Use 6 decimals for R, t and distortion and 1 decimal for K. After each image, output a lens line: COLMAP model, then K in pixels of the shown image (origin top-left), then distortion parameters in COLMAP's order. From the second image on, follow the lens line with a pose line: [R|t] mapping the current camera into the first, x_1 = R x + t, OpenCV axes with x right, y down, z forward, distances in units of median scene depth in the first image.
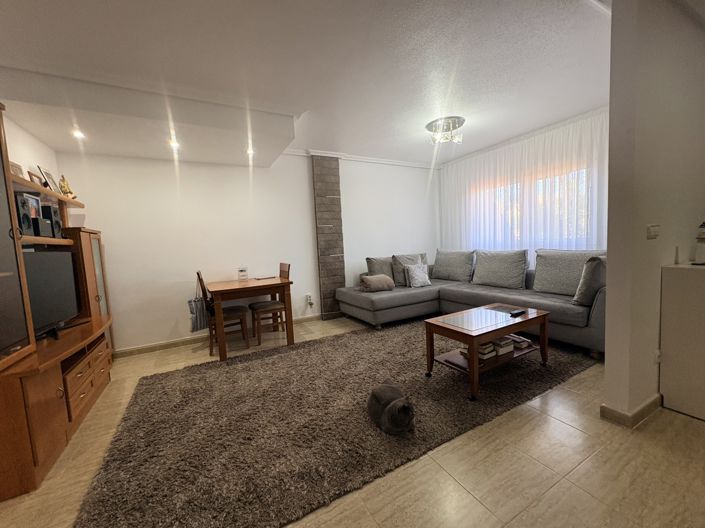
lens RADIAL K [[281.0, 0, 352.5], [0, 281.0, 264.8], [0, 0, 1]] dist [0.002730, -0.001085]
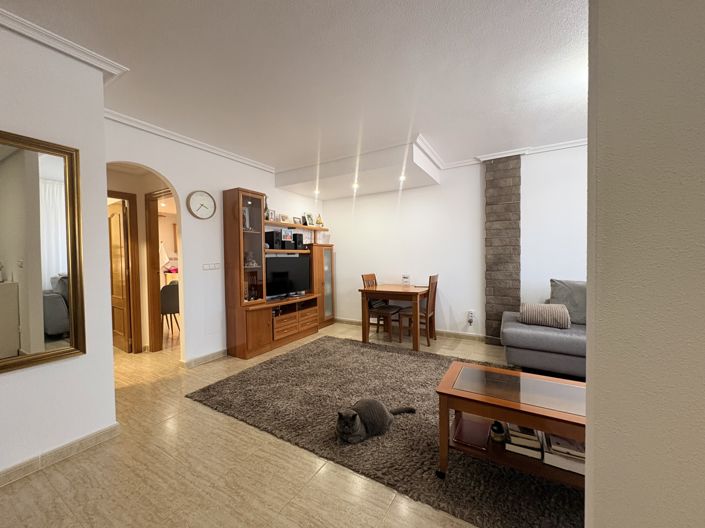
lens RADIAL K [[281.0, 0, 353.7], [0, 281.0, 263.9], [0, 0, 1]] dist [0.002730, -0.001085]
pose [[0.511137, 0.066946, -0.856888, 0.525095], [-0.081784, 0.996227, 0.029047, -0.054685], [0.855599, 0.055232, 0.514684, 0.212682]]
